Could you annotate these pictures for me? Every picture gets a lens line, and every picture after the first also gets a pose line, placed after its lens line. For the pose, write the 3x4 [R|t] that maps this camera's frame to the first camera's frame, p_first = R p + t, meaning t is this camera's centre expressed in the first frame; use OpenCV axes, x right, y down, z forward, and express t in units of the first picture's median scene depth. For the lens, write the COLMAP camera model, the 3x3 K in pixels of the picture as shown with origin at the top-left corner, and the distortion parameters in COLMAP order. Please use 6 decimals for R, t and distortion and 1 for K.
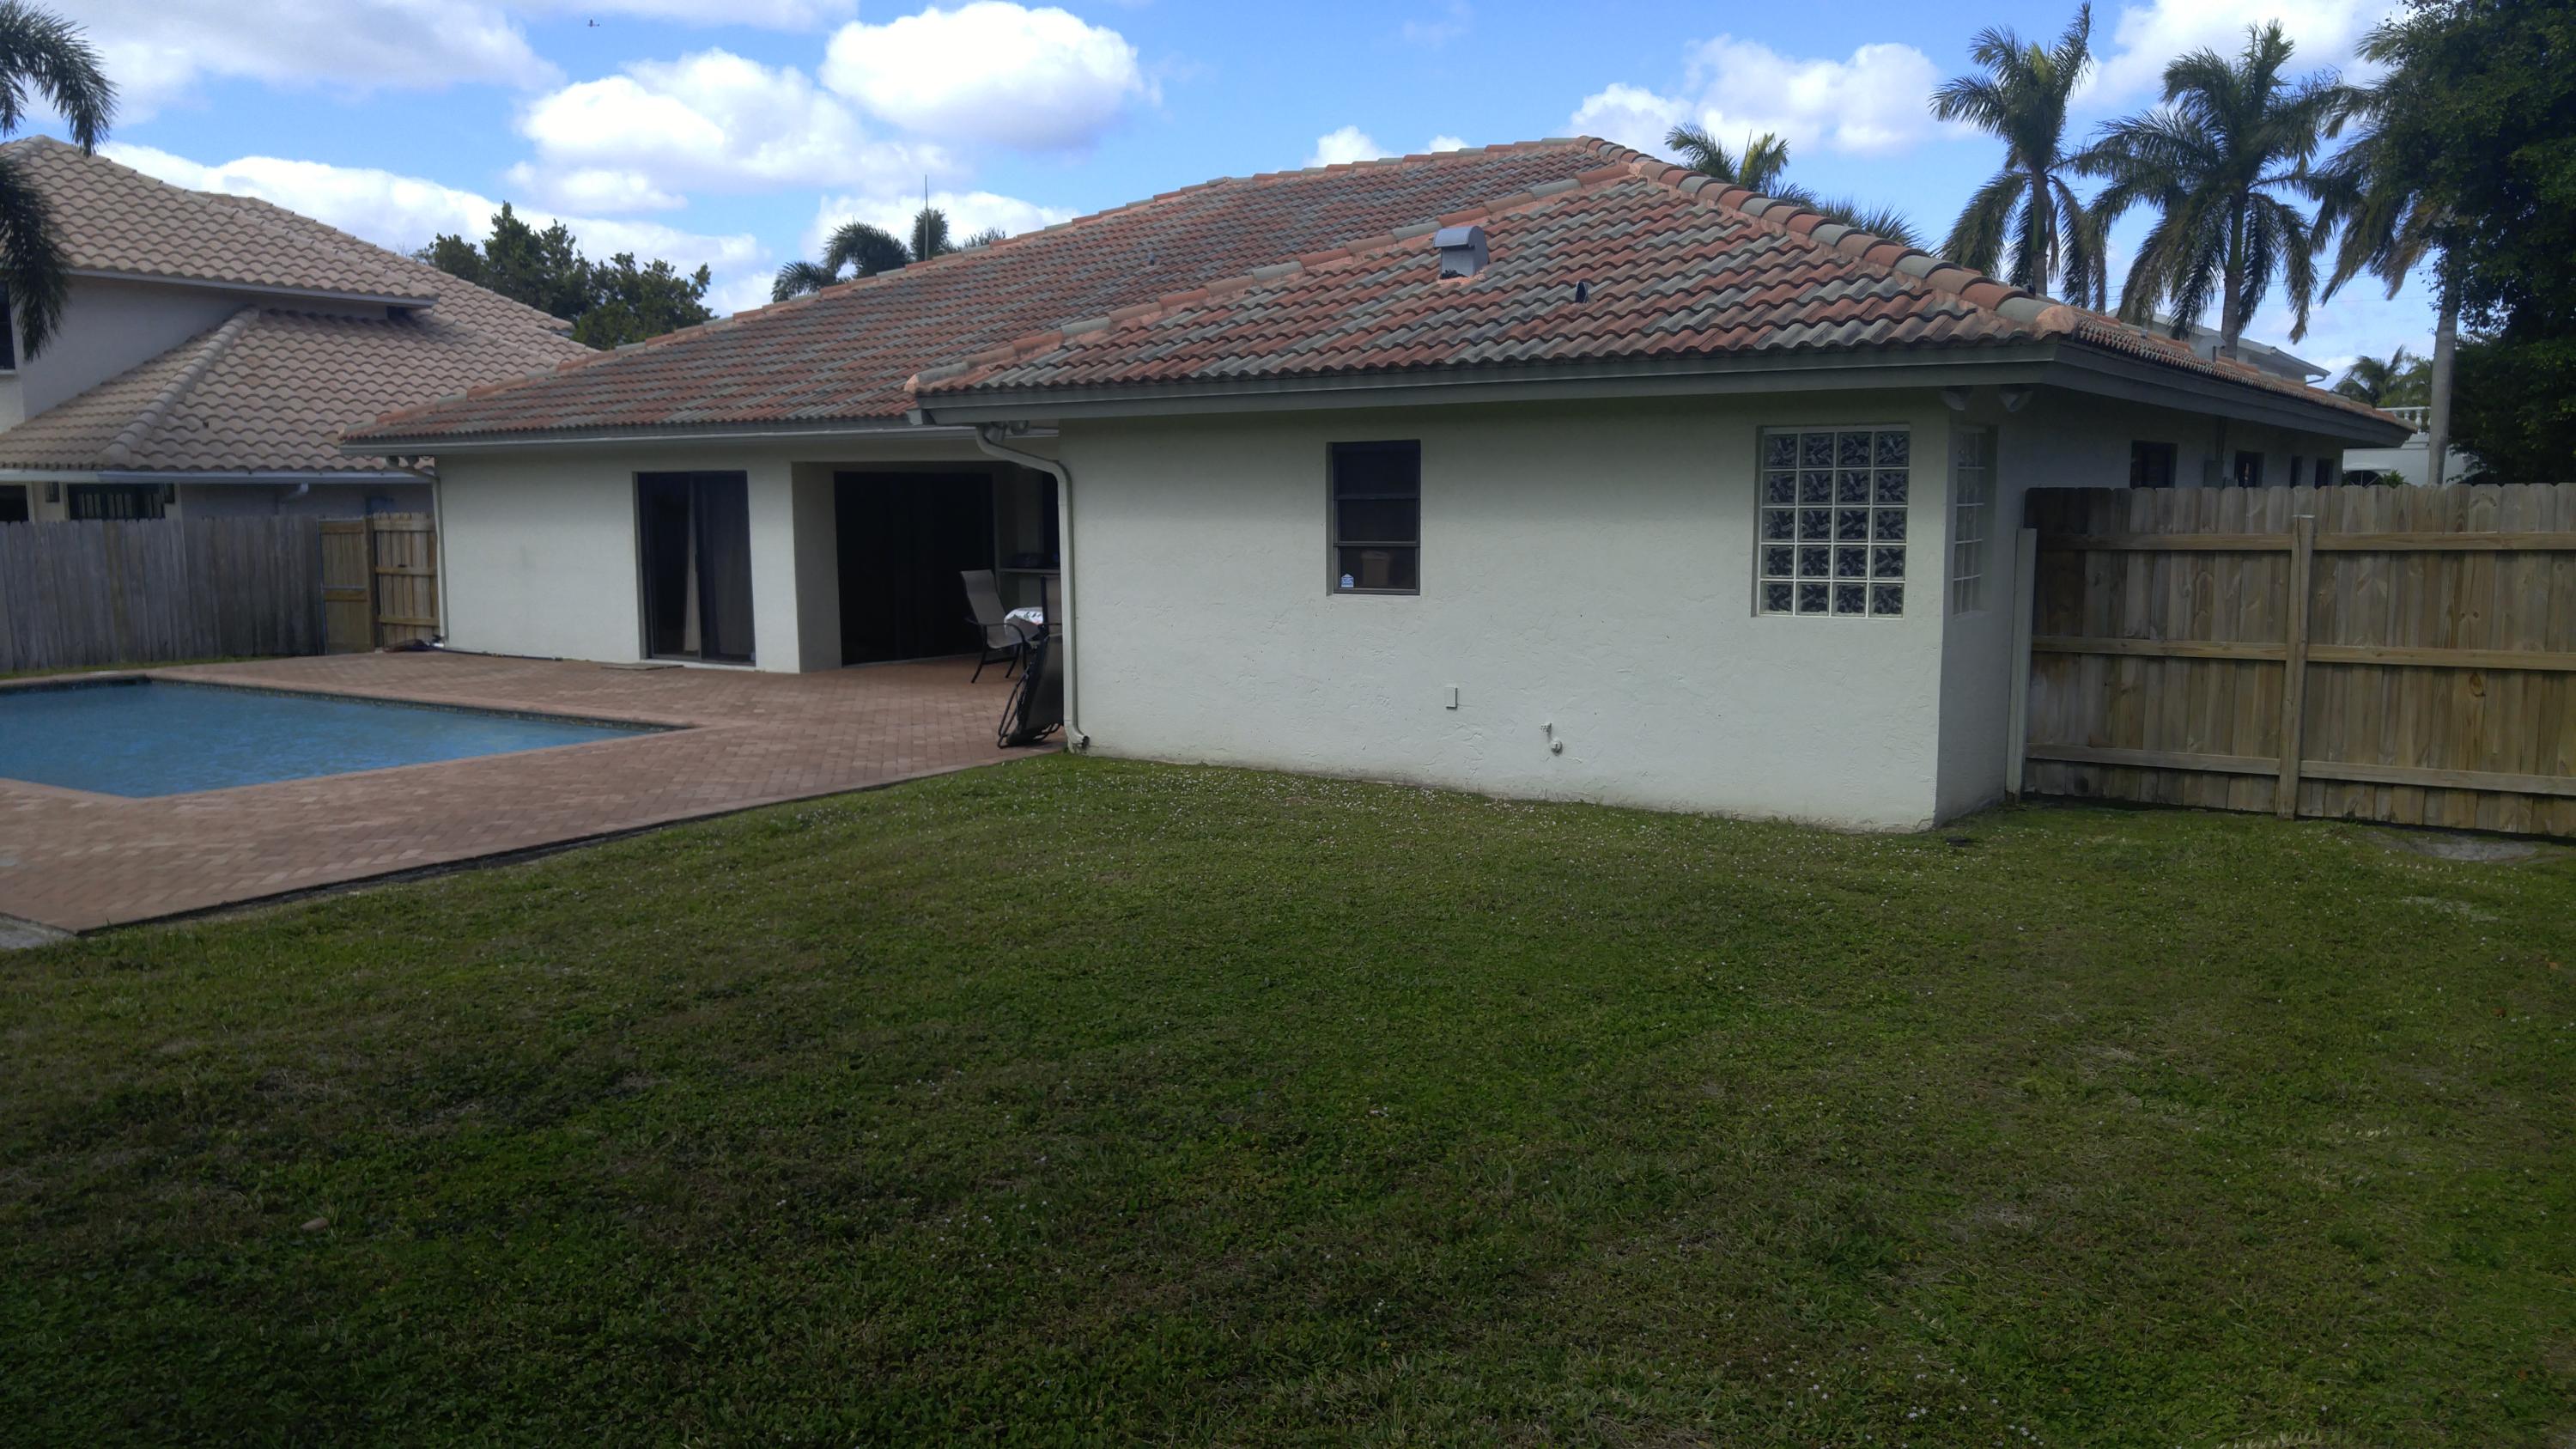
lens RADIAL K [[1968.6, 0, 1341.9], [0, 1968.6, 726.0], [0, 0, 1]] dist [0.003910, 0.004097]
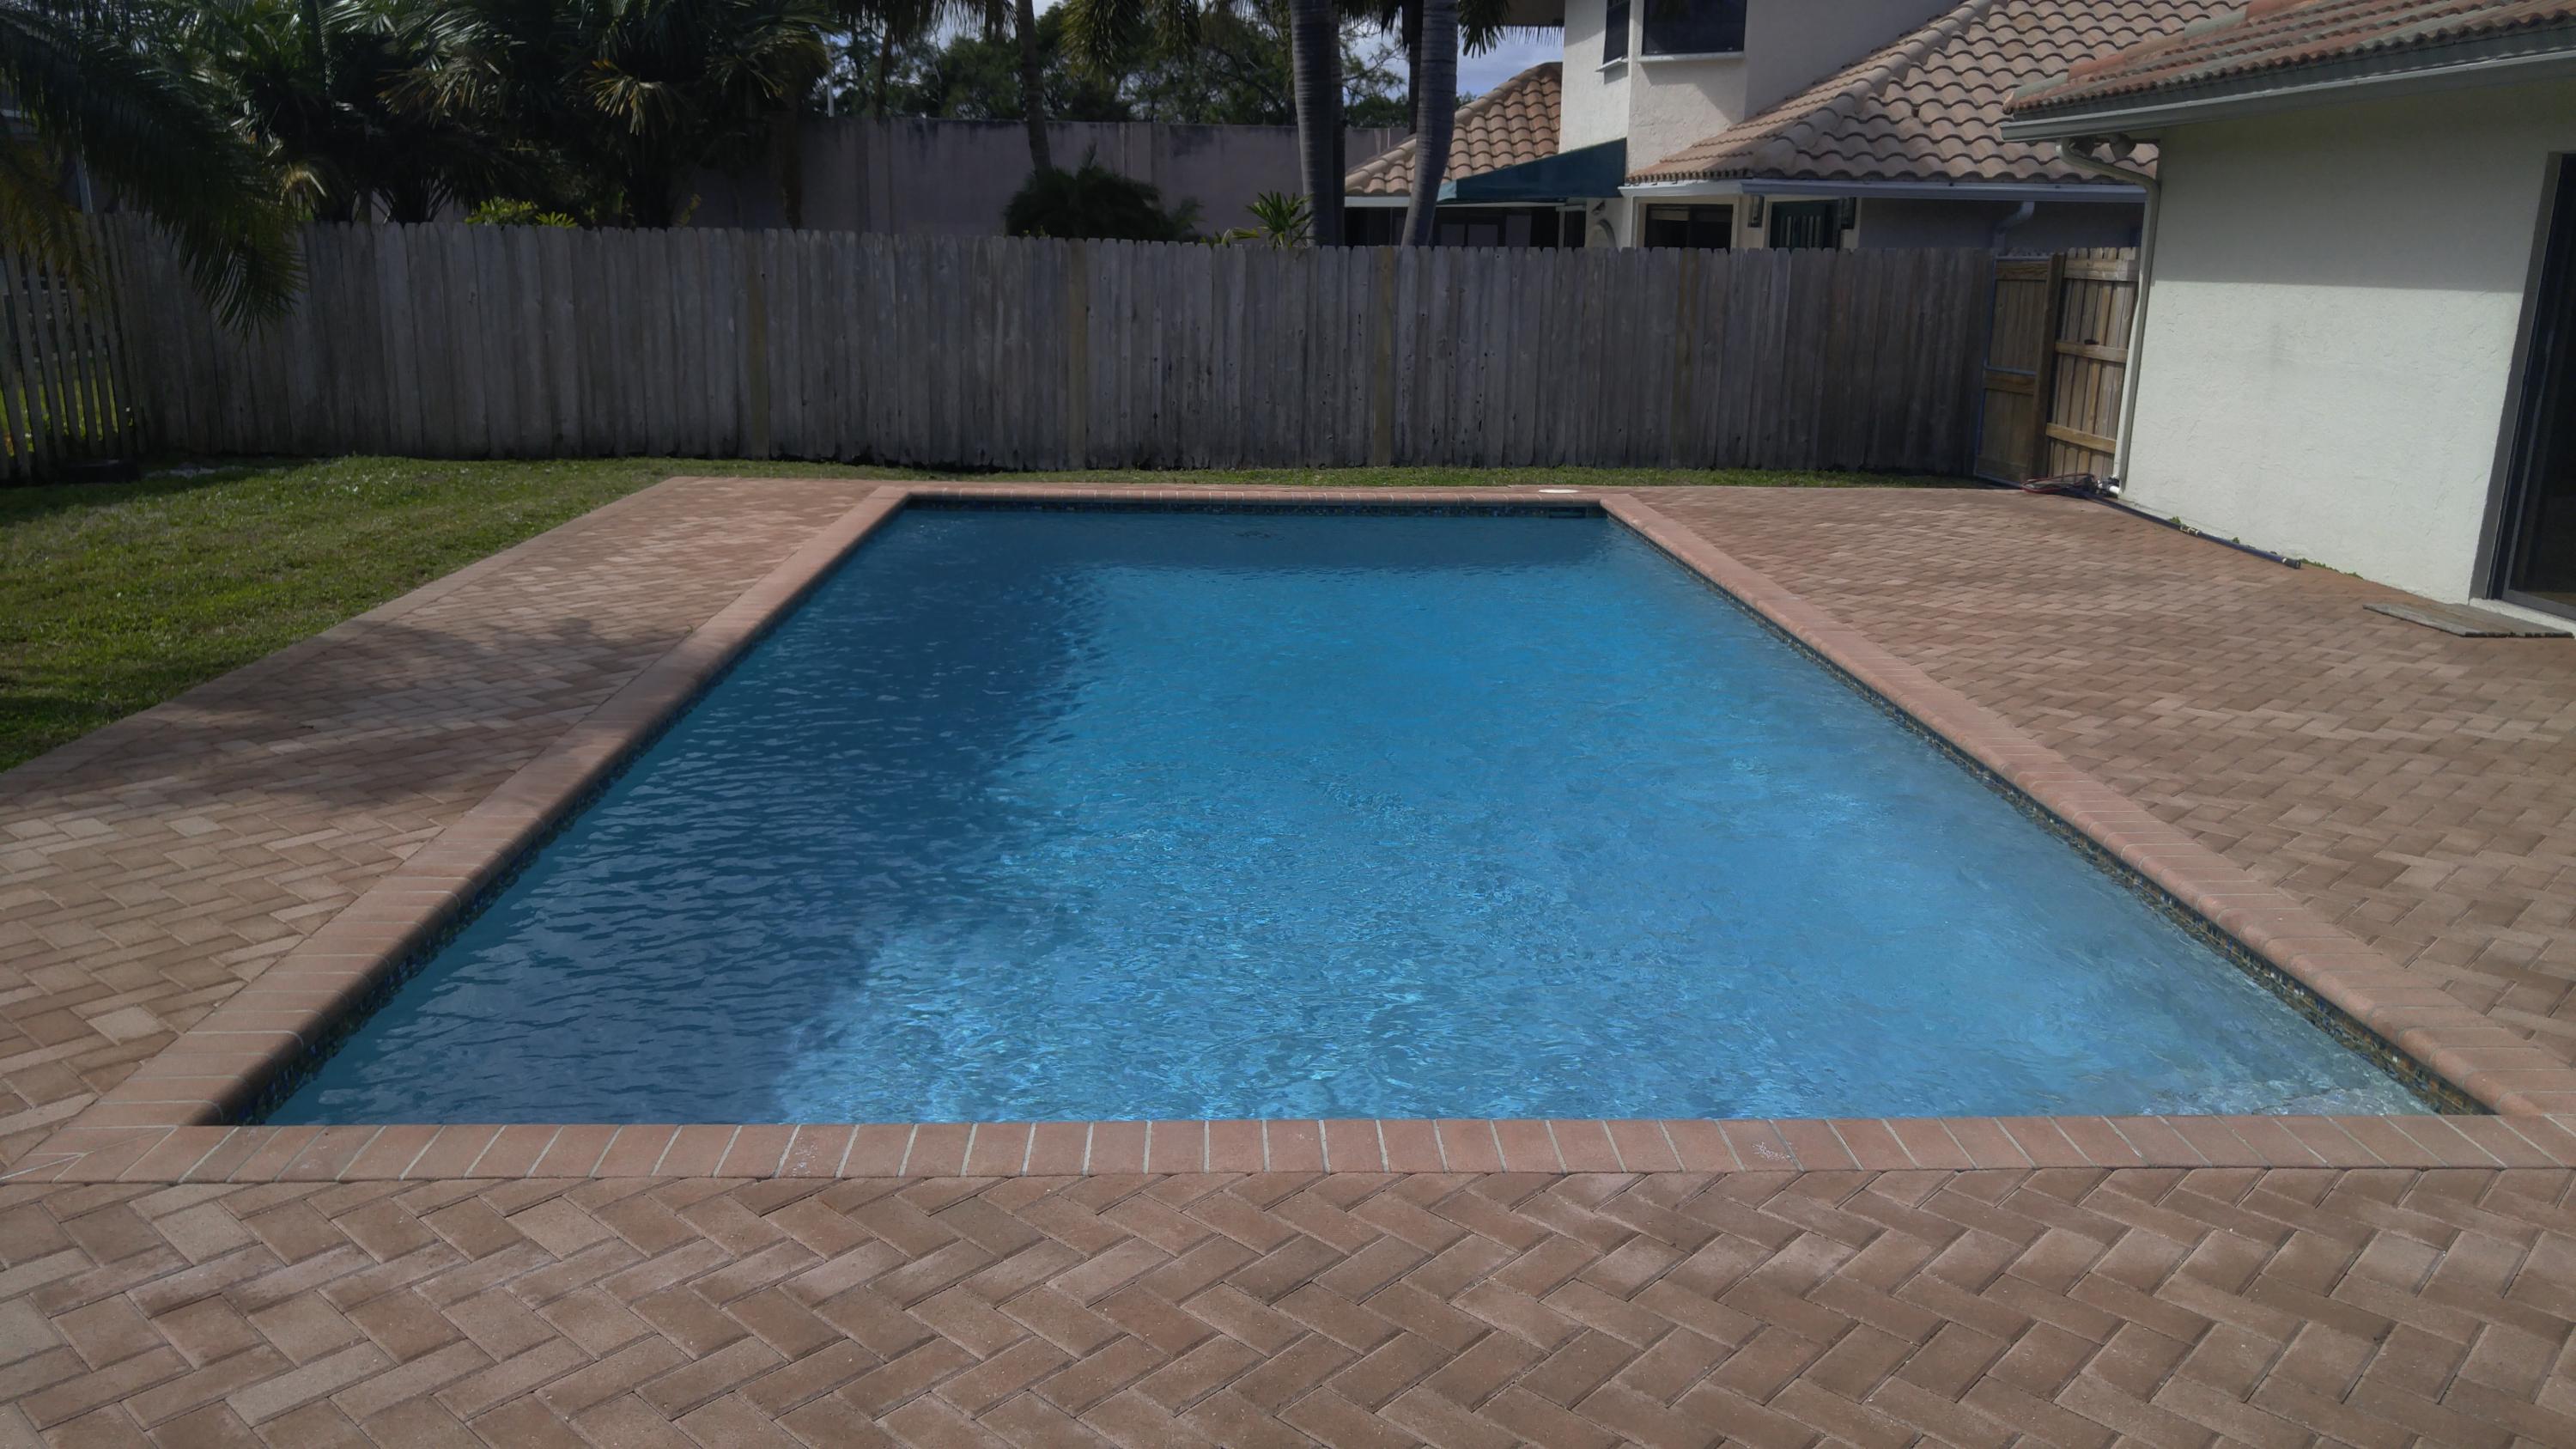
lens RADIAL K [[1968.6, 0, 1341.9], [0, 1968.6, 726.0], [0, 0, 1]] dist [0.003910, 0.004097]
pose [[0.614376, 0.210012, -0.760550, -0.156148], [-0.113067, 0.977411, 0.178559, -0.051691], [0.780870, -0.023709, 0.624243, 0.485698]]
